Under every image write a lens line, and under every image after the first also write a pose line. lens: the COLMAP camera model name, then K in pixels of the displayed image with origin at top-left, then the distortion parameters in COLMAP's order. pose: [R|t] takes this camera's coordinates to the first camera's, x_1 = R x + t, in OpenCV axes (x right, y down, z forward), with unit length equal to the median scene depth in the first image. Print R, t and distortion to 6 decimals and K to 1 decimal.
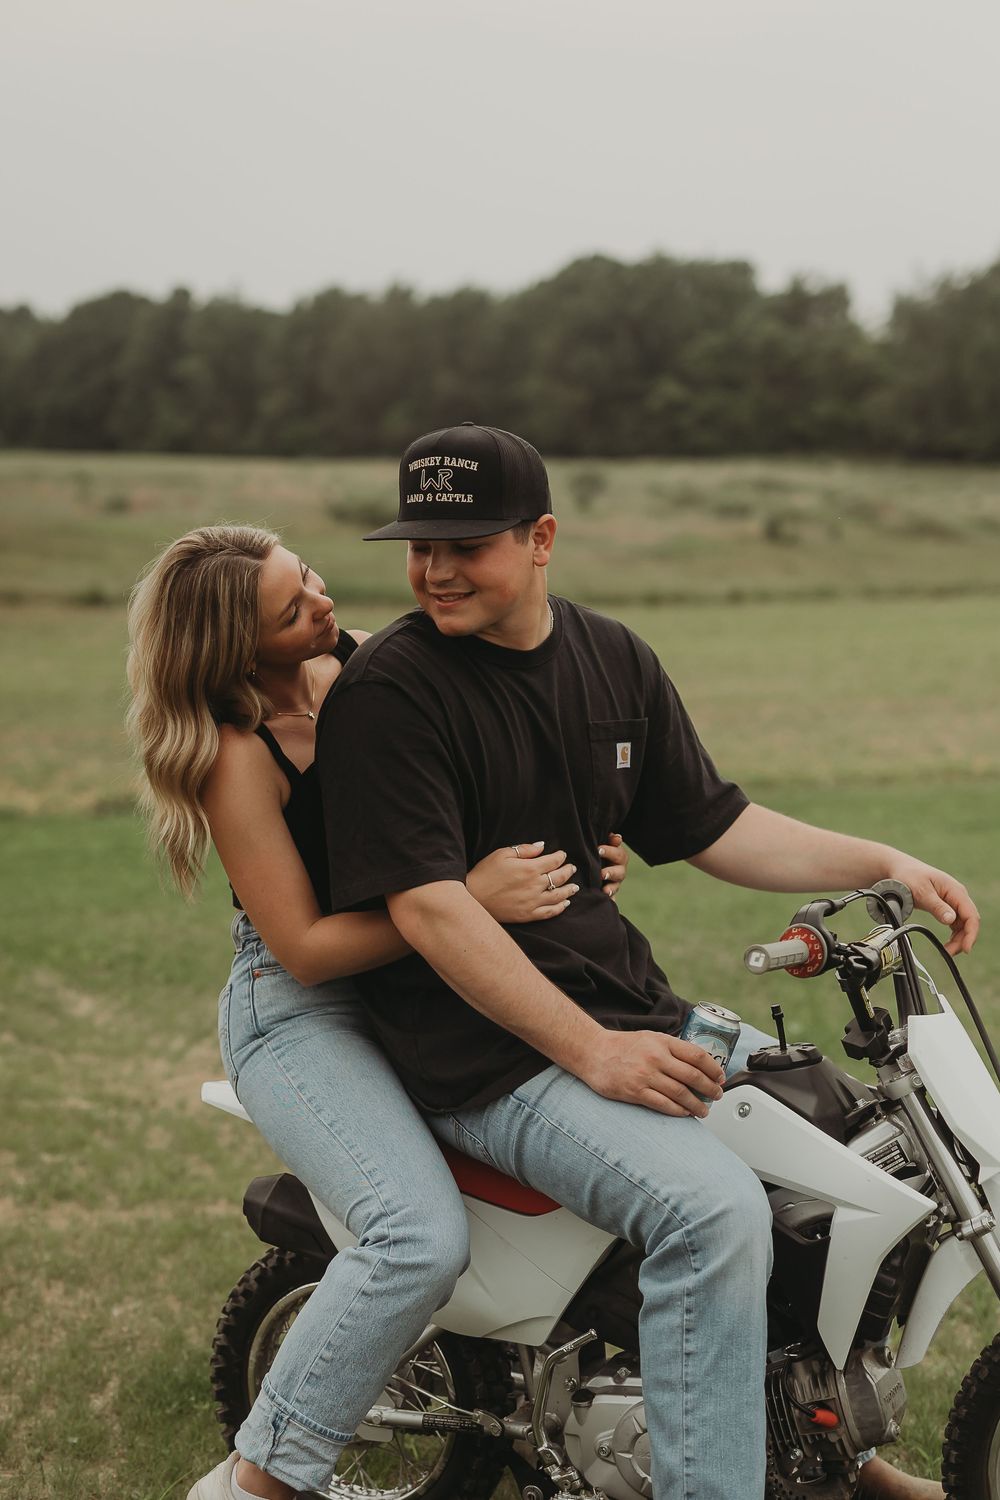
lens RADIAL K [[2301.7, 0, 442.3], [0, 2301.7, 788.9], [0, 0, 1]] dist [-0.006891, -0.040832]
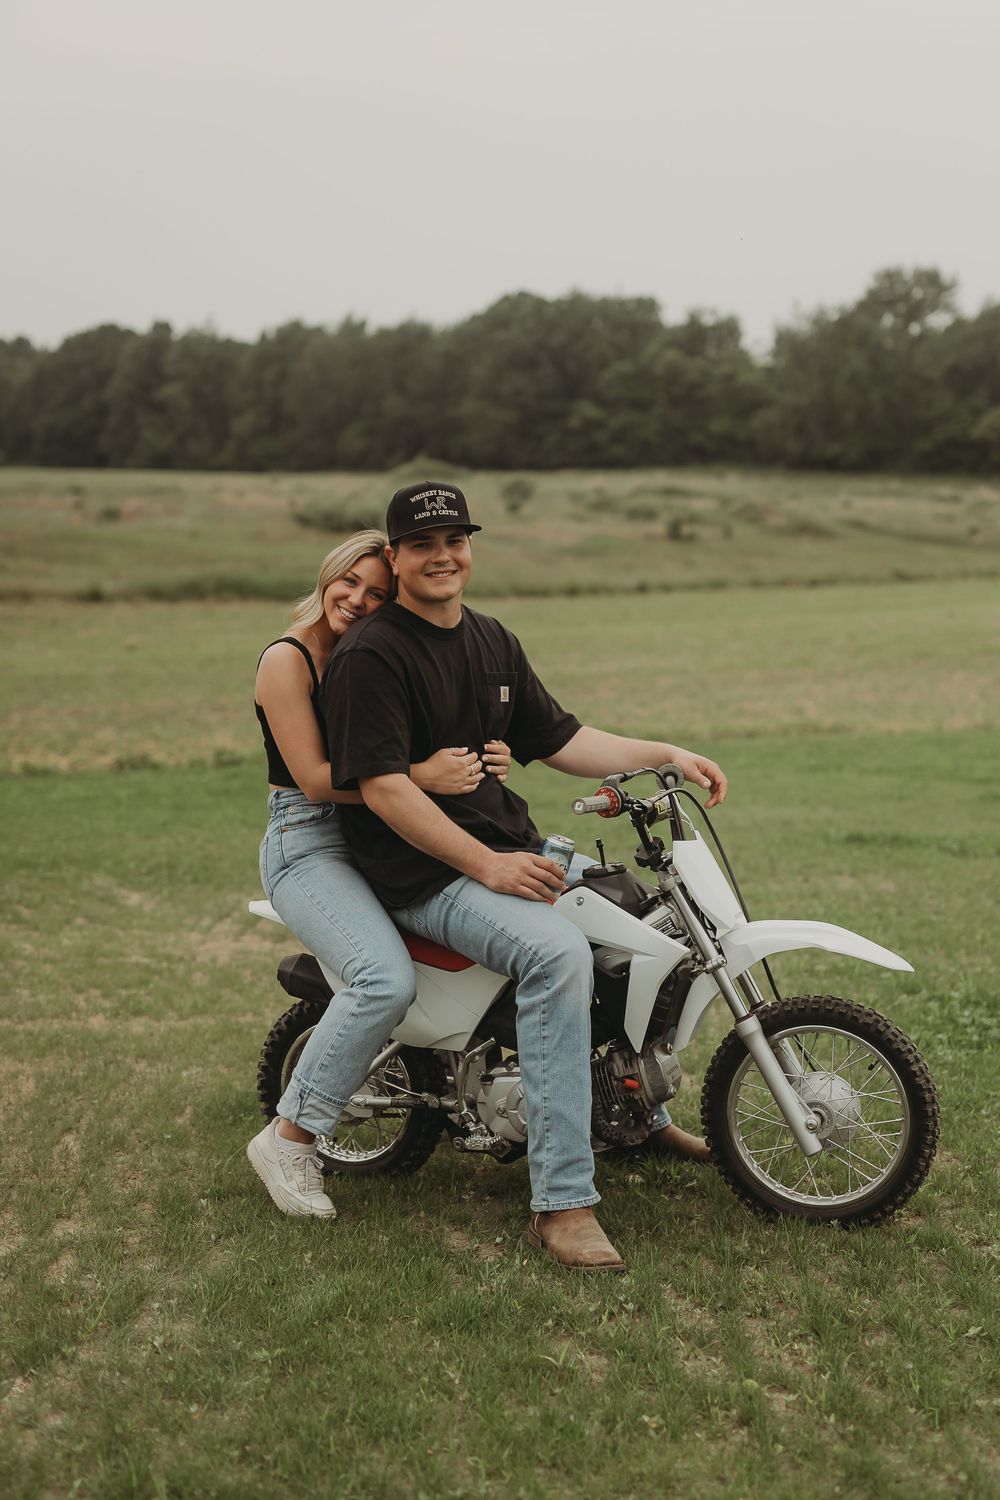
lens RADIAL K [[2089.0, 0, 539.3], [0, 2089.0, 752.3], [0, 0, 1]] dist [0.007406, -0.006586]
pose [[0.997532, -0.016203, 0.068313, -0.000503], [0.016536, 0.999854, -0.004313, 0.022717], [-0.068233, 0.005432, 0.997655, -0.319810]]
